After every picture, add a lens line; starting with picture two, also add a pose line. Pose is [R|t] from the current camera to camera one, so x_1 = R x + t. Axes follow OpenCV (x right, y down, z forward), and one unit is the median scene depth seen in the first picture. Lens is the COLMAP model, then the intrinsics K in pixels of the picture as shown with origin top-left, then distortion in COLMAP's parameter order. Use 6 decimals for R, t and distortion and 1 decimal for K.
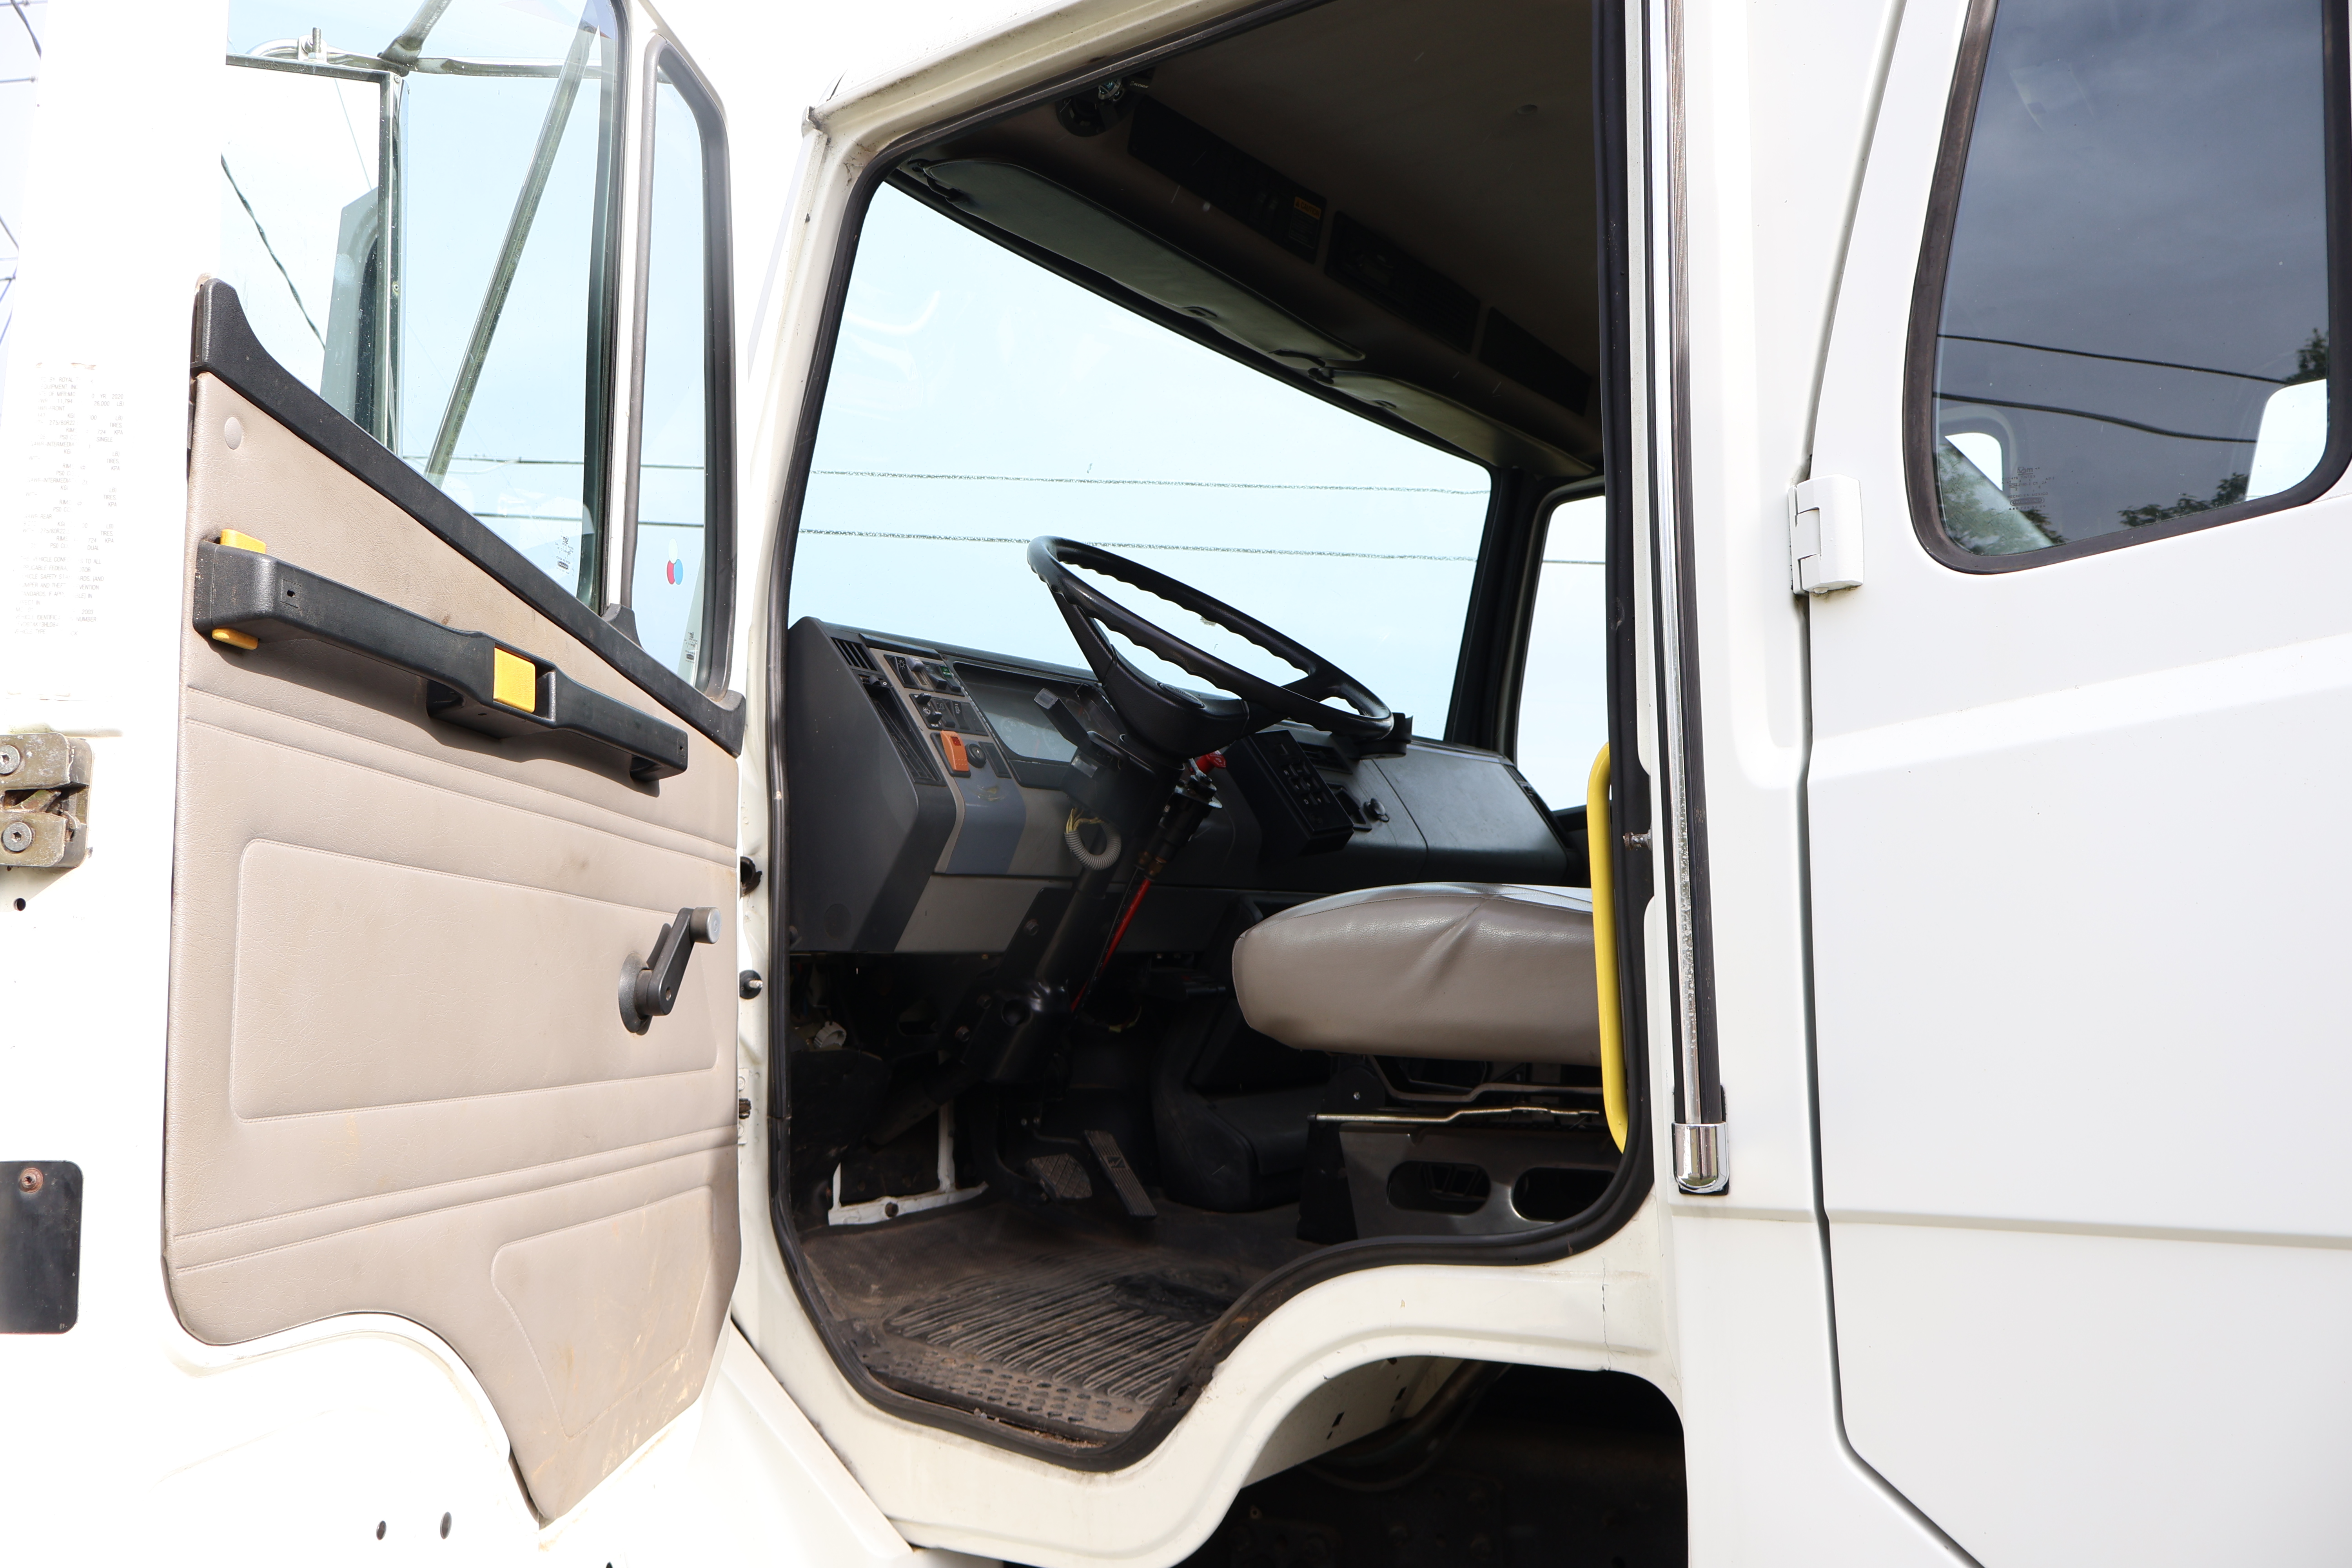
lens RADIAL K [[2022.2, 0, 1187.3], [0, 2022.2, 774.5], [0, 0, 1]] dist [0.011174, 0.001860]
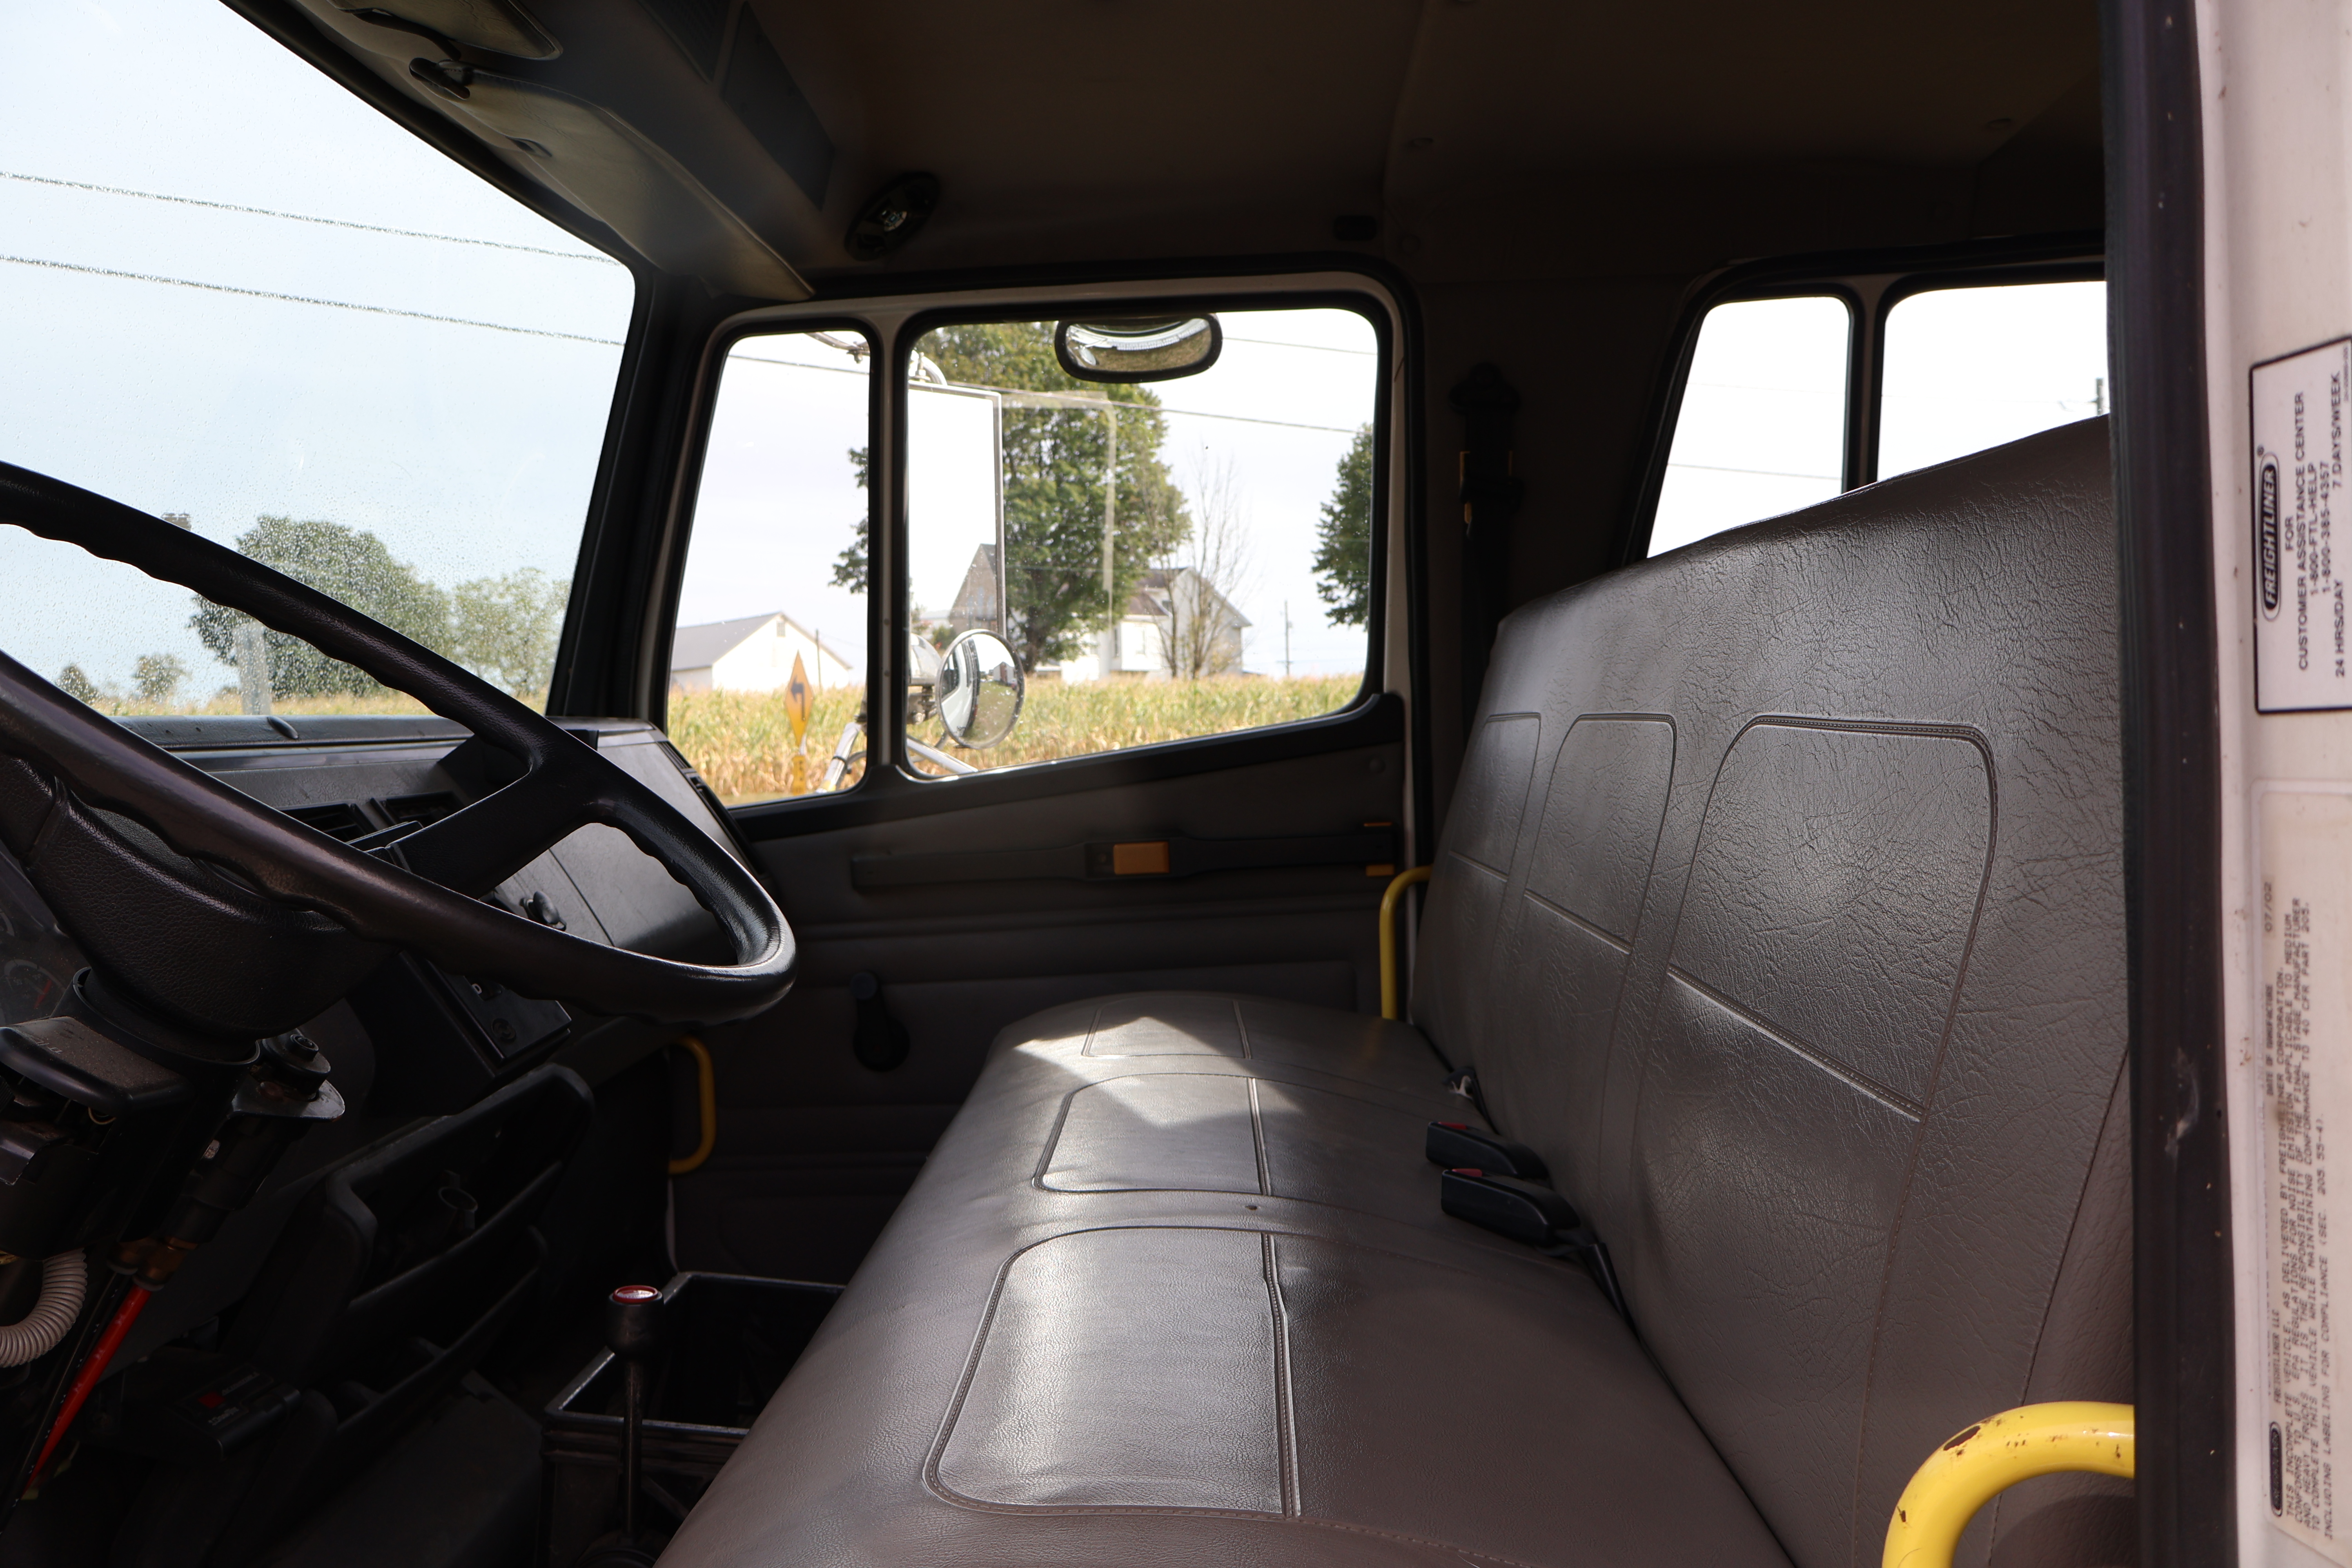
lens RADIAL K [[2022.2, 0, 1167.2], [0, 2022.2, 782.1], [0, 0, 1]] dist [0.011174, 0.001860]
pose [[0.860275, -0.028636, 0.509025, -0.031886], [-0.031381, 0.993554, 0.108929, -0.068590], [-0.508863, -0.109683, 0.853831, 0.375882]]
